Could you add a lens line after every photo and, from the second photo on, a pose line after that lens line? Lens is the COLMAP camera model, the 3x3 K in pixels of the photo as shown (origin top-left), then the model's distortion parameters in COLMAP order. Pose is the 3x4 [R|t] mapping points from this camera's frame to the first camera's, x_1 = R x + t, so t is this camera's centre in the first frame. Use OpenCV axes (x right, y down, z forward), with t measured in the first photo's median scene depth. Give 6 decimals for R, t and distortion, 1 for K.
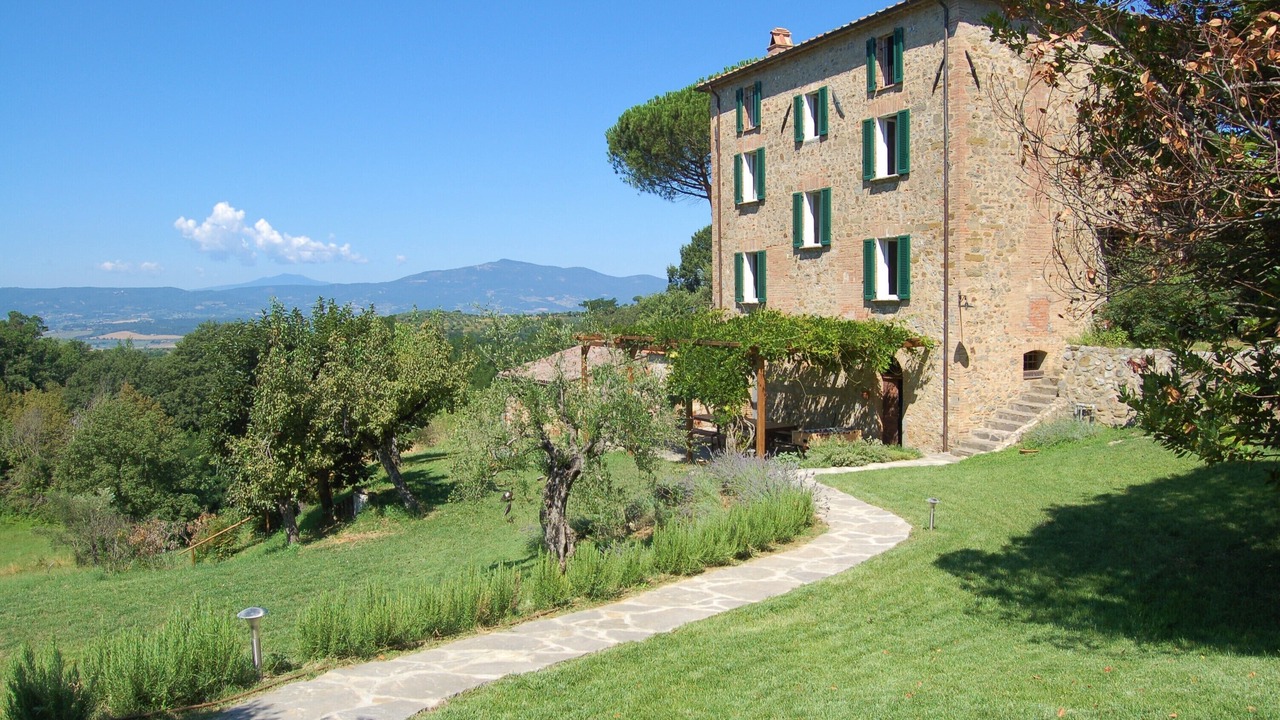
lens RADIAL K [[1015.4, 0, 637.5], [0, 1015.4, 360.1], [0, 0, 1]] dist [-0.068249, -0.002621]
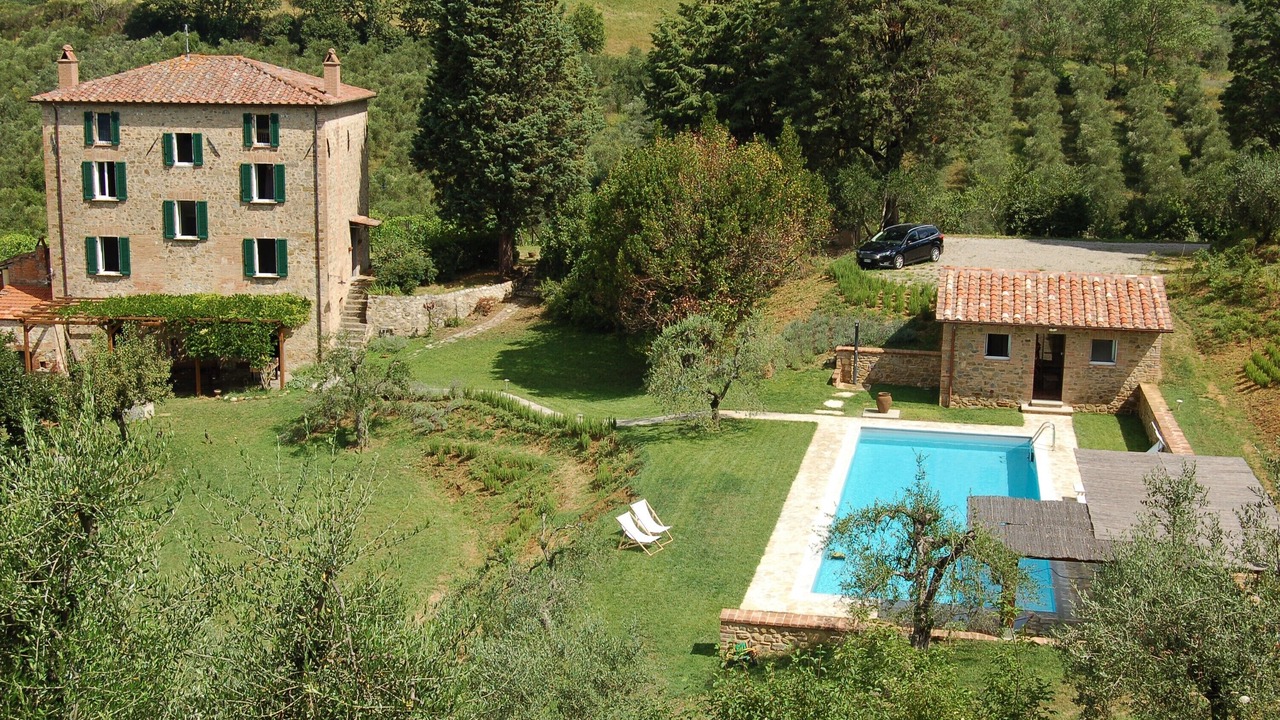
lens RADIAL K [[1664.2, 0, 639.2], [0, 1664.2, 360.5], [0, 0, 1]] dist [-0.007939, 0.000000]
pose [[0.445840, -0.156257, 0.881369, -1.756265], [0.030783, 0.986739, 0.159367, -0.313798], [-0.894583, -0.043921, 0.444738, -0.694750]]
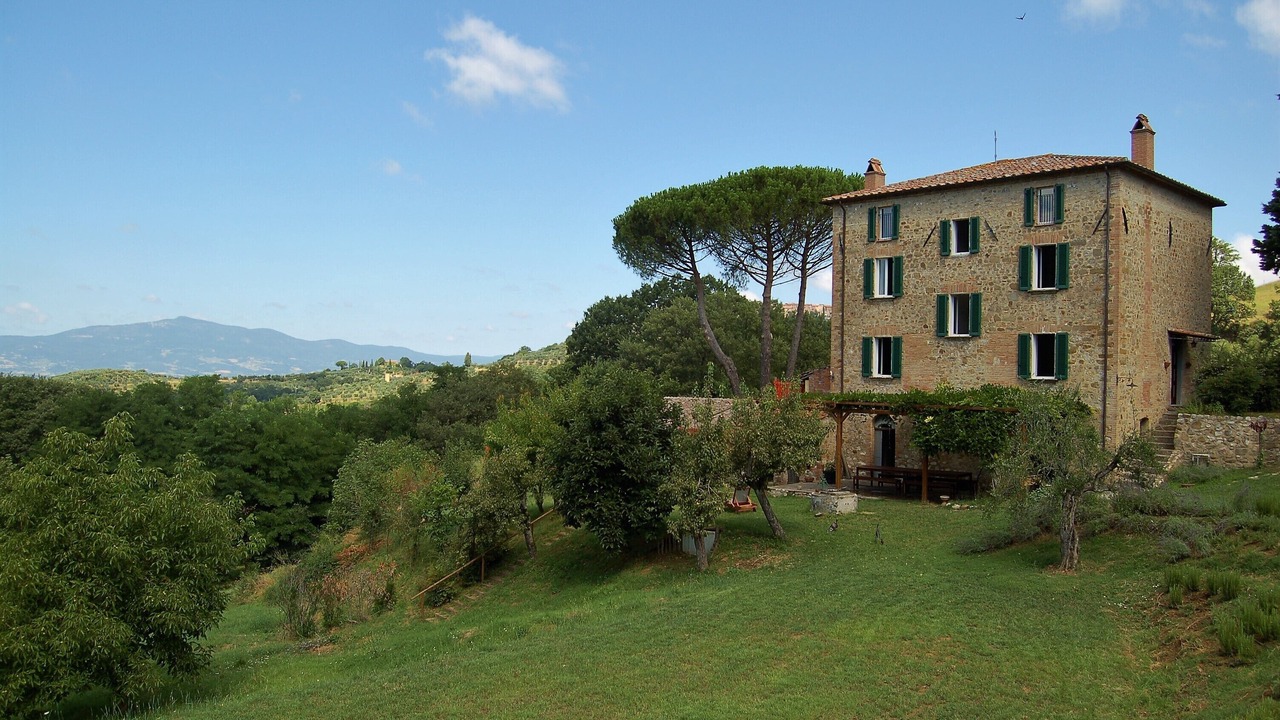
lens RADIAL K [[1015.4, 0, 640.4], [0, 1015.4, 371.2], [0, 0, 1]] dist [-0.068249, -0.002621]
pose [[0.951609, 0.032863, 0.305548, -0.639077], [-0.014928, 0.998035, -0.060851, 0.019042], [-0.306947, 0.053345, 0.950230, -0.113088]]
